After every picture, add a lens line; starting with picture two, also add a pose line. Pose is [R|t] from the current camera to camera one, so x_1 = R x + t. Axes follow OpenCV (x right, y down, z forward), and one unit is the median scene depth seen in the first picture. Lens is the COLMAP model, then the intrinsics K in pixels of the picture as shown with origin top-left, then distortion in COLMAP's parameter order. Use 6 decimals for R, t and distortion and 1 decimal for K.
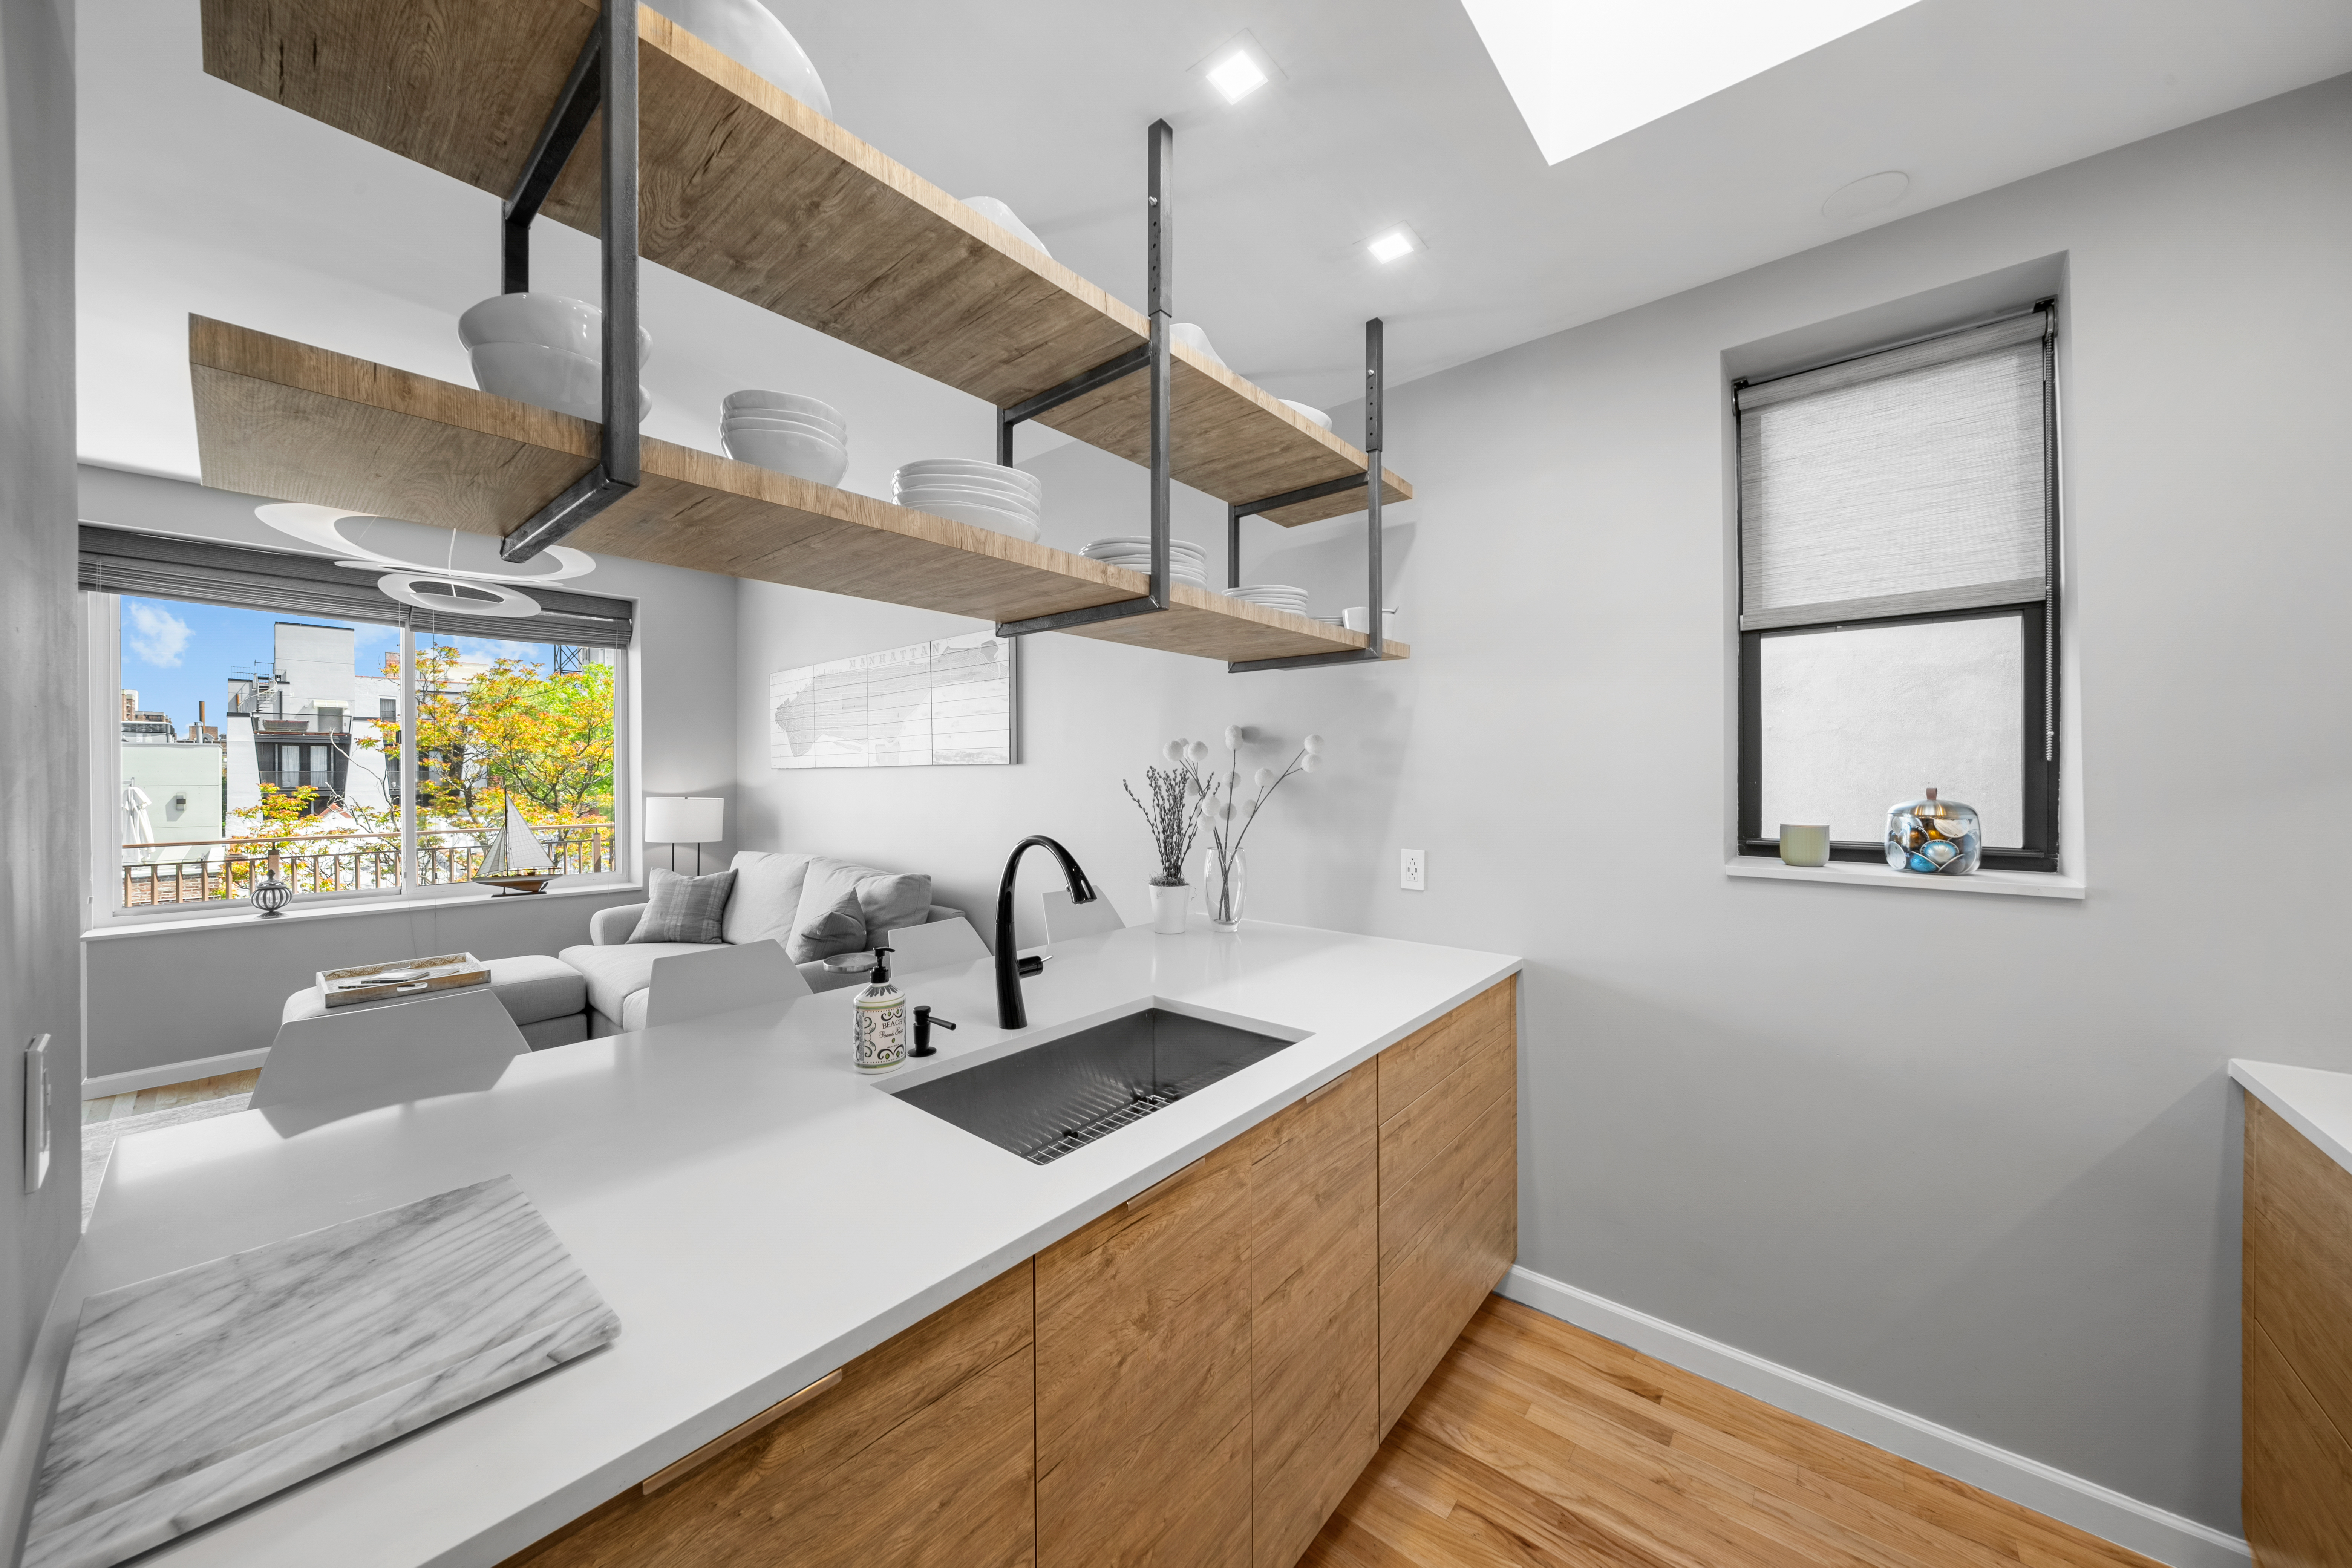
lens RADIAL K [[806.0, 0, 1177.7], [0, 806.0, 775.4], [0, 0, 1]] dist [-0.004265, 0.000395]
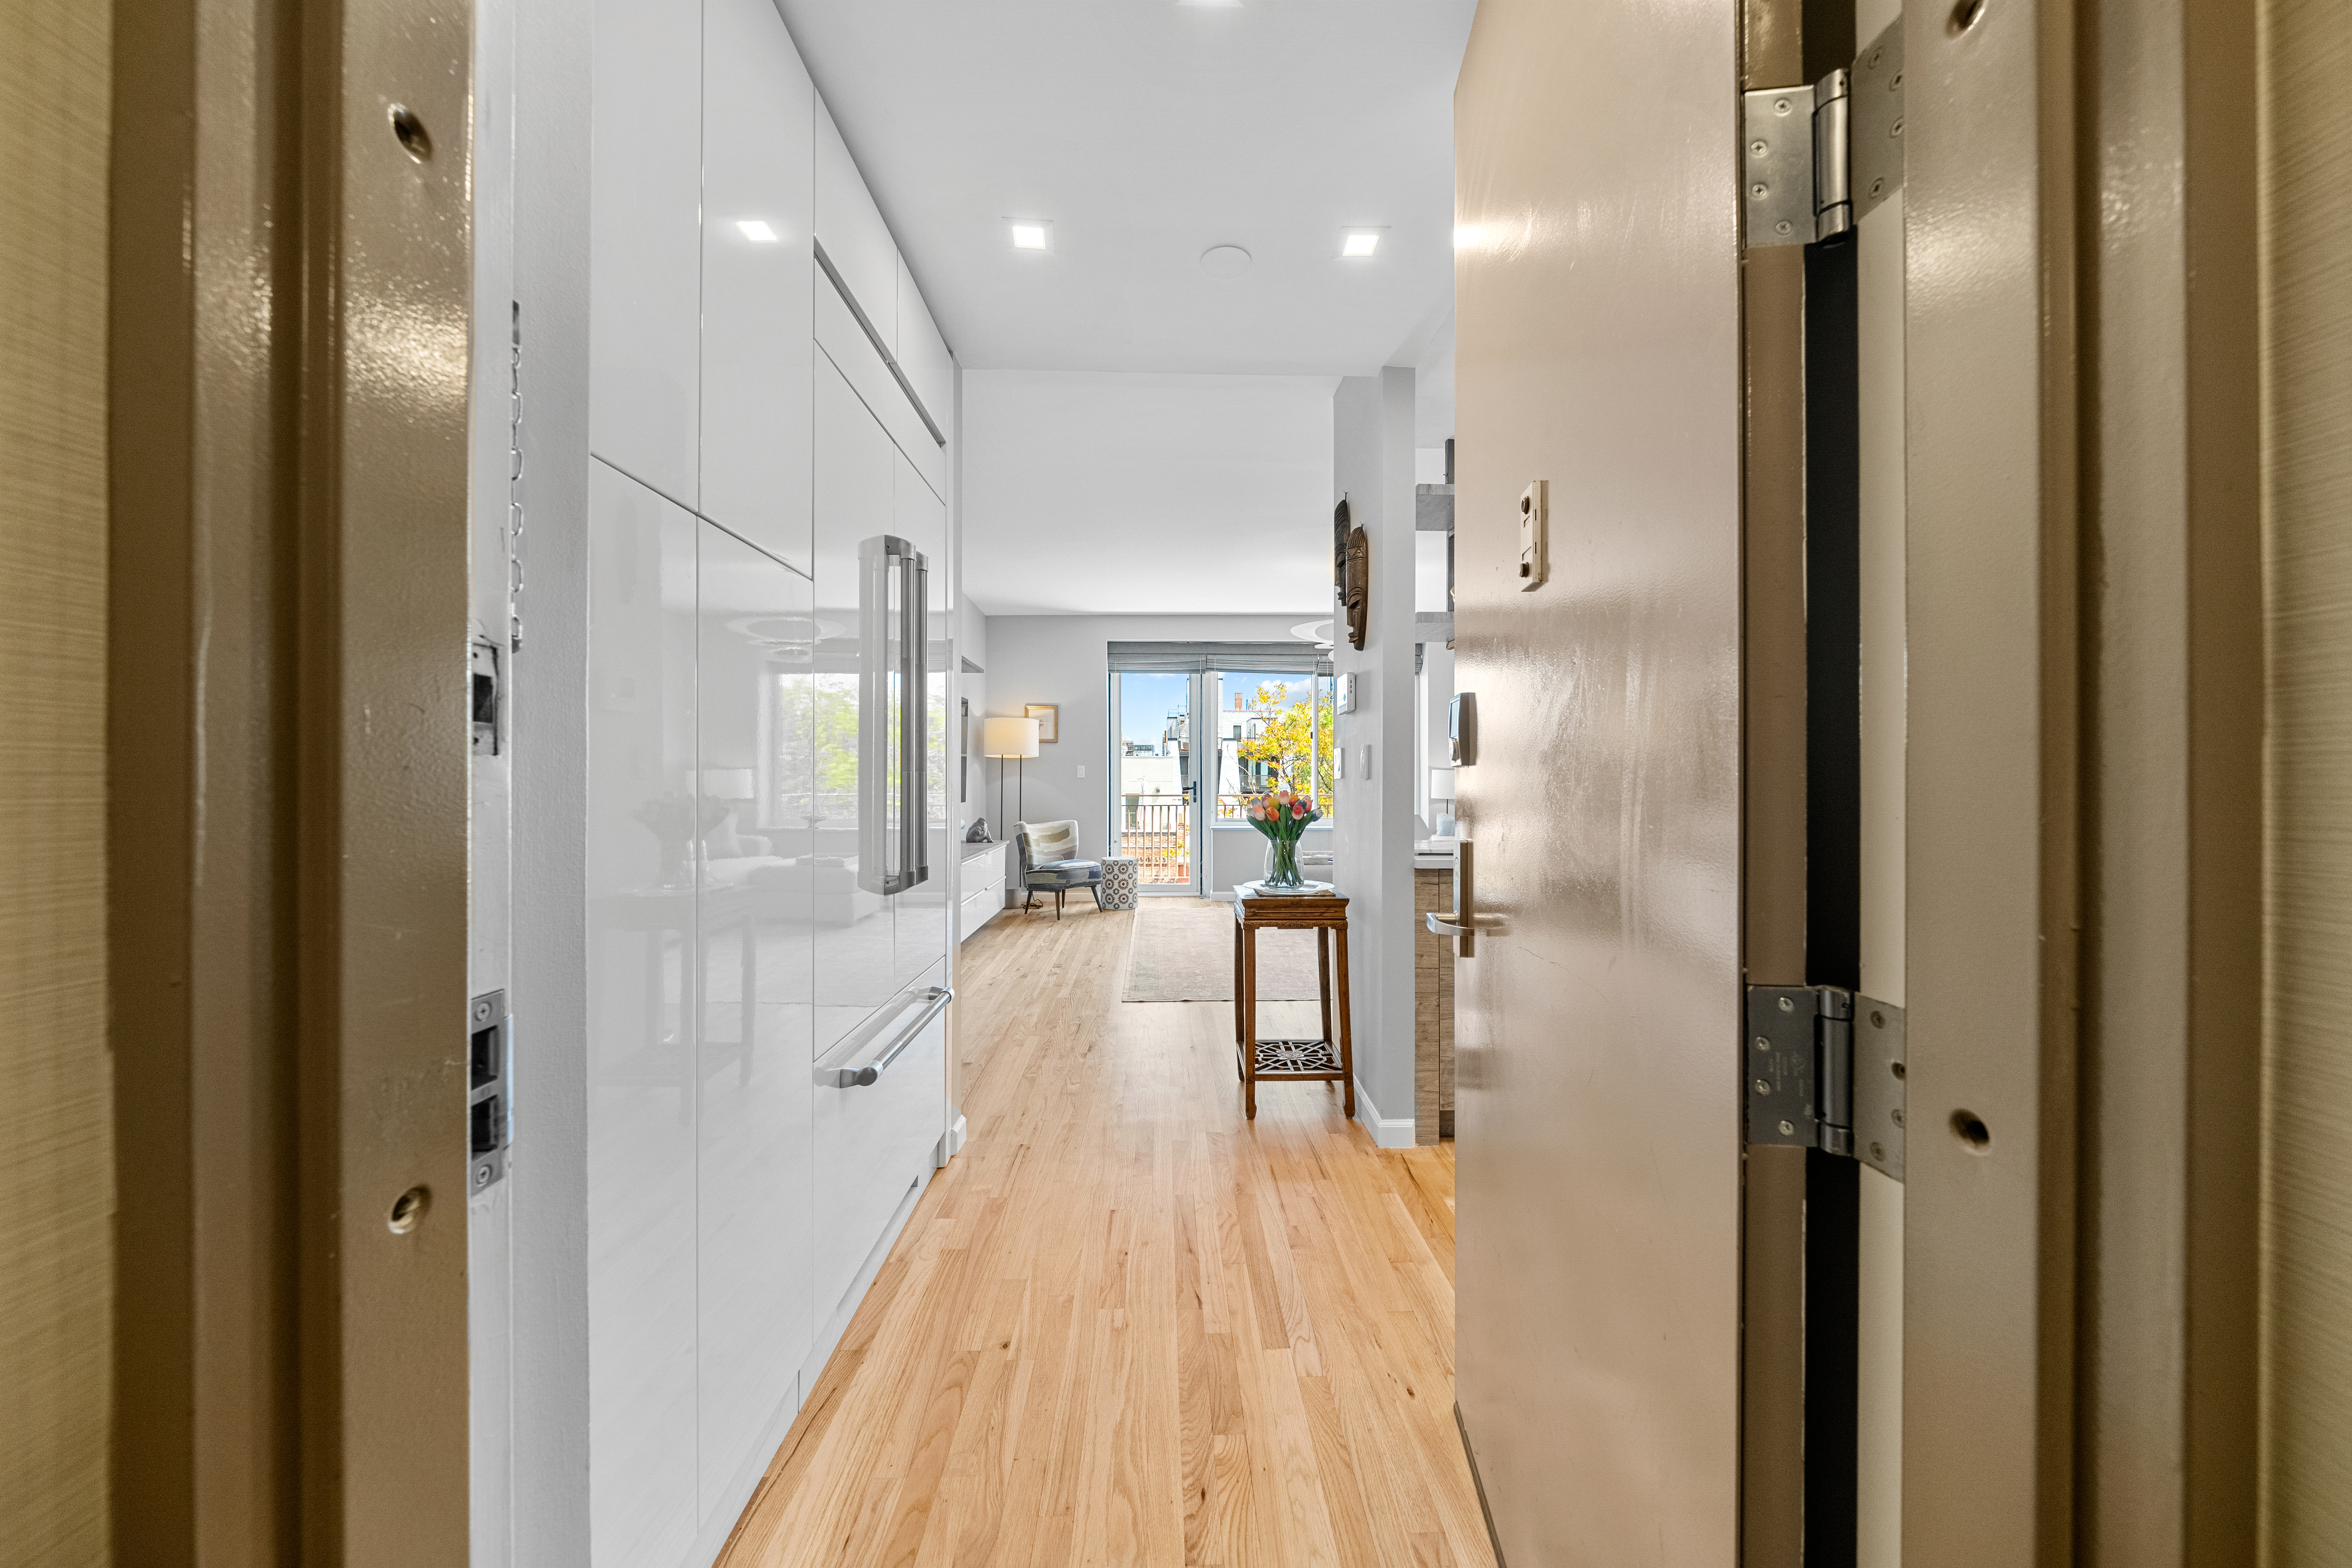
lens RADIAL K [[806.0, 0, 1187.9], [0, 806.0, 781.2], [0, 0, 1]] dist [-0.004265, 0.000395]
pose [[0.674180, 0.002282, -0.738563, 0.472859], [-0.003860, 0.999992, -0.000433, 0.153474], [0.738557, 0.003142, 0.674184, -1.124846]]
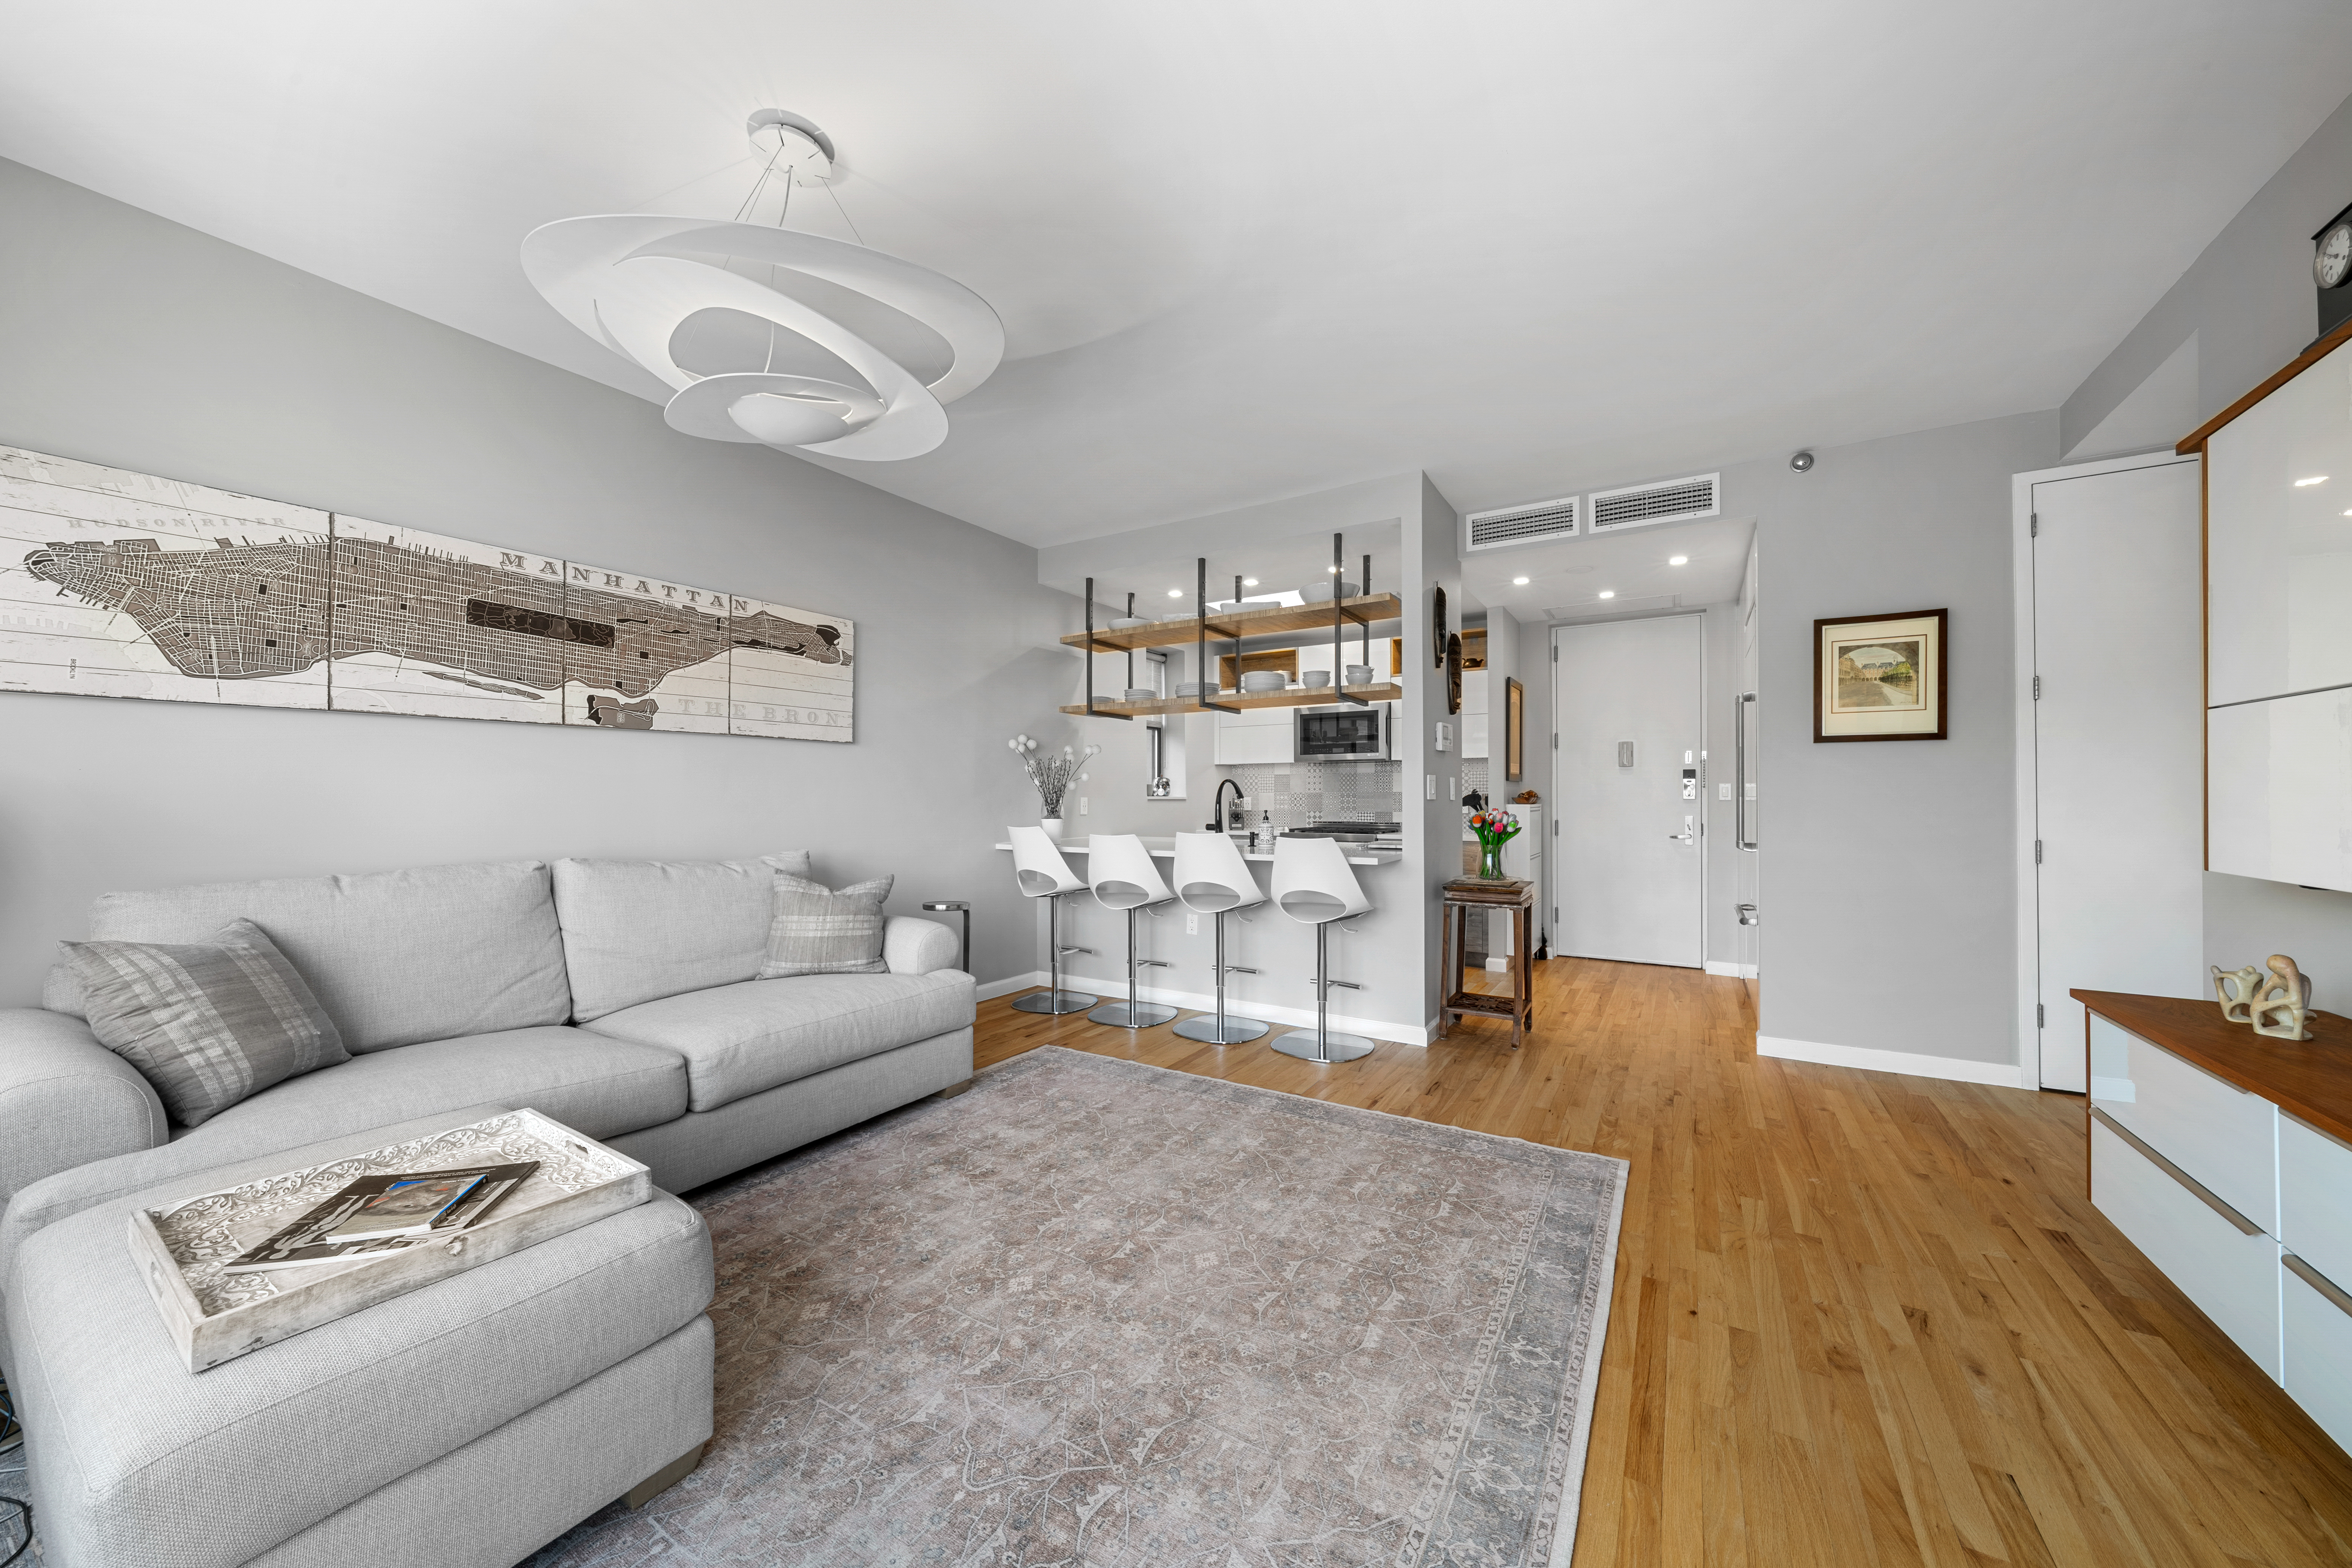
lens RADIAL K [[806.0, 0, 1189.3], [0, 806.0, 795.8], [0, 0, 1]] dist [-0.004265, 0.000395]
pose [[-0.149423, 0.005573, 0.988758, -2.908846], [0.002956, 0.999982, -0.005190, 0.140310], [-0.988769, 0.002148, -0.149437, 1.475979]]
